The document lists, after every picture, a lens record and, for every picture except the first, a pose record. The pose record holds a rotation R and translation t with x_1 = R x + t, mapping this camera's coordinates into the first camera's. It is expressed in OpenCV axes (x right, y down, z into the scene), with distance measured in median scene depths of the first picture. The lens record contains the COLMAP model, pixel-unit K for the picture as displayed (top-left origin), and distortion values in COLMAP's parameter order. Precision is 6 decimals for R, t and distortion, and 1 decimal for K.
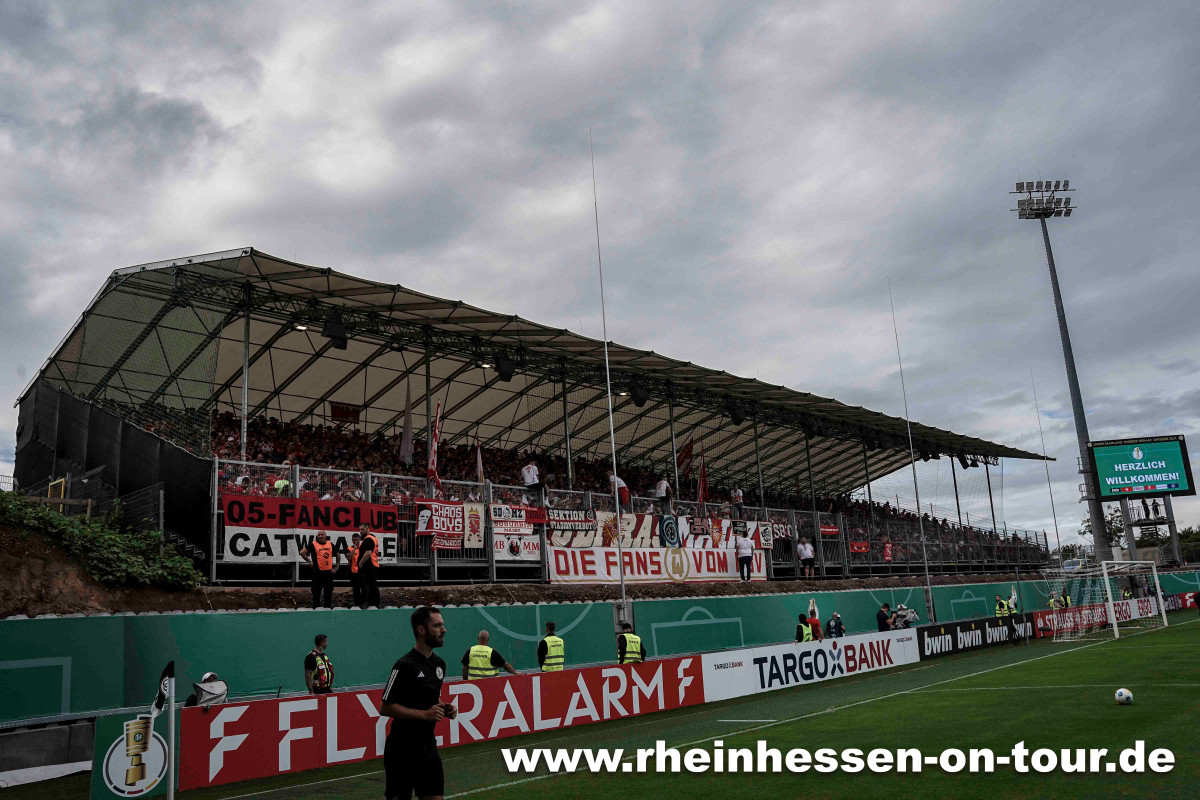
lens RADIAL K [[945.9, 0, 606.4], [0, 945.9, 389.1], [0, 0, 1]] dist [-0.102795, 0.054143]
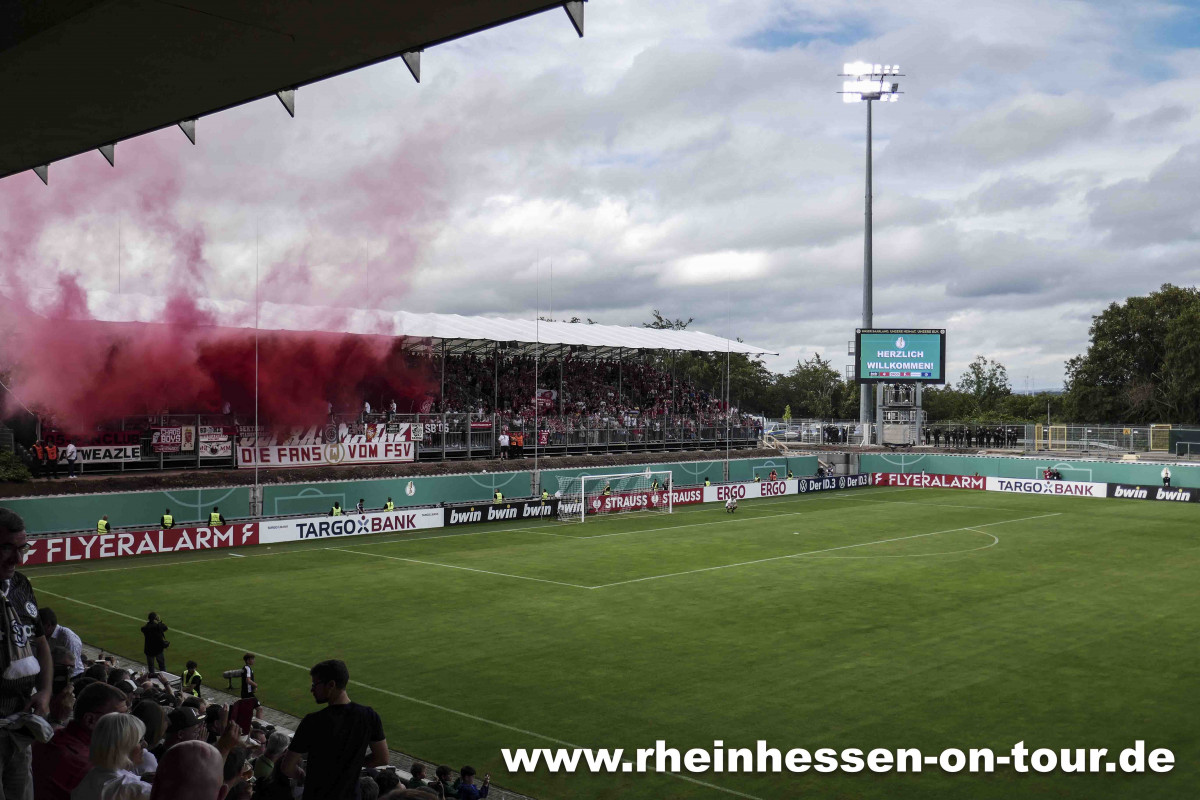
lens RADIAL K [[1223.2, 0, 599.2], [0, 1223.2, 408.8], [0, 0, 1]] dist [-0.046798, 0.000000]
pose [[0.997038, 0.070028, -0.031794, 0.715979], [-0.059543, 0.964526, 0.257185, -0.557018], [0.048676, -0.254530, 0.965839, -1.216105]]
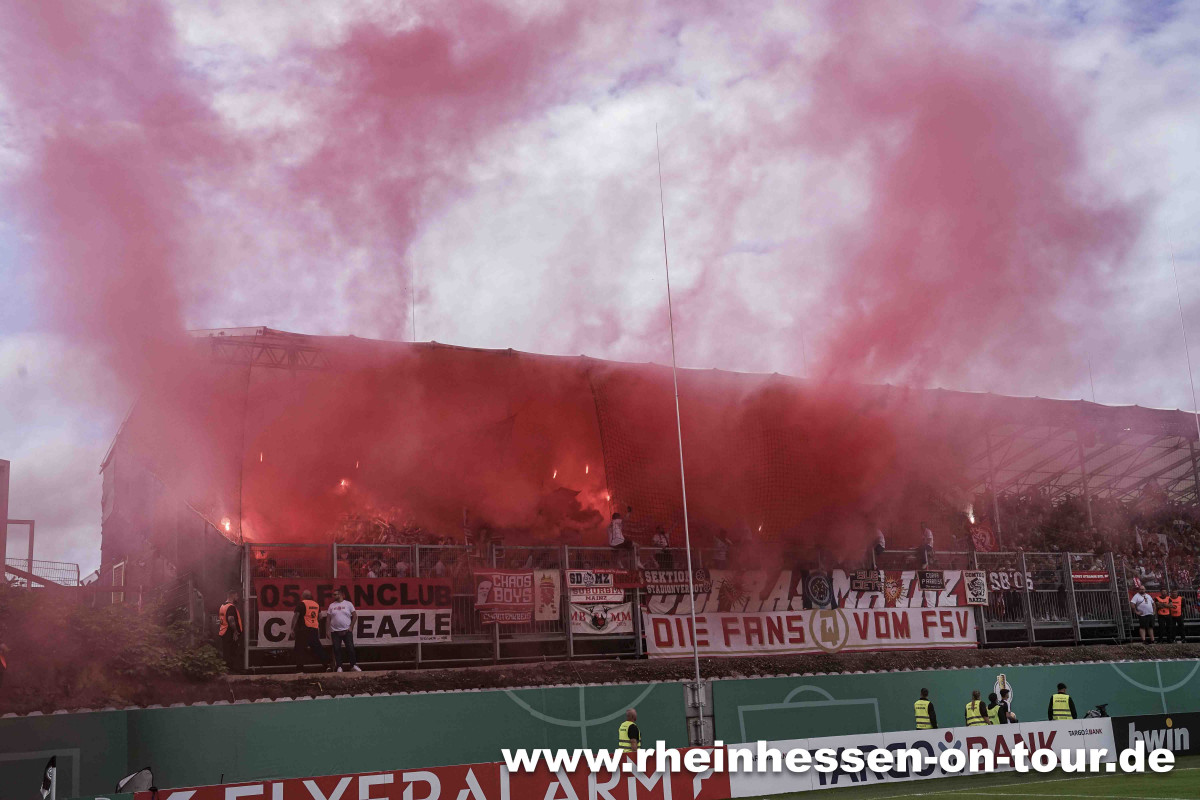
lens RADIAL K [[1394.0, 0, 596.7], [0, 1394.0, 399.7], [0, 0, 1]] dist [0.048232, 0.000000]
pose [[0.954596, -0.058225, -0.292157, 0.295576], [0.070696, 0.996975, 0.032303, -0.077621], [0.289392, -0.051491, 0.955825, -0.238134]]
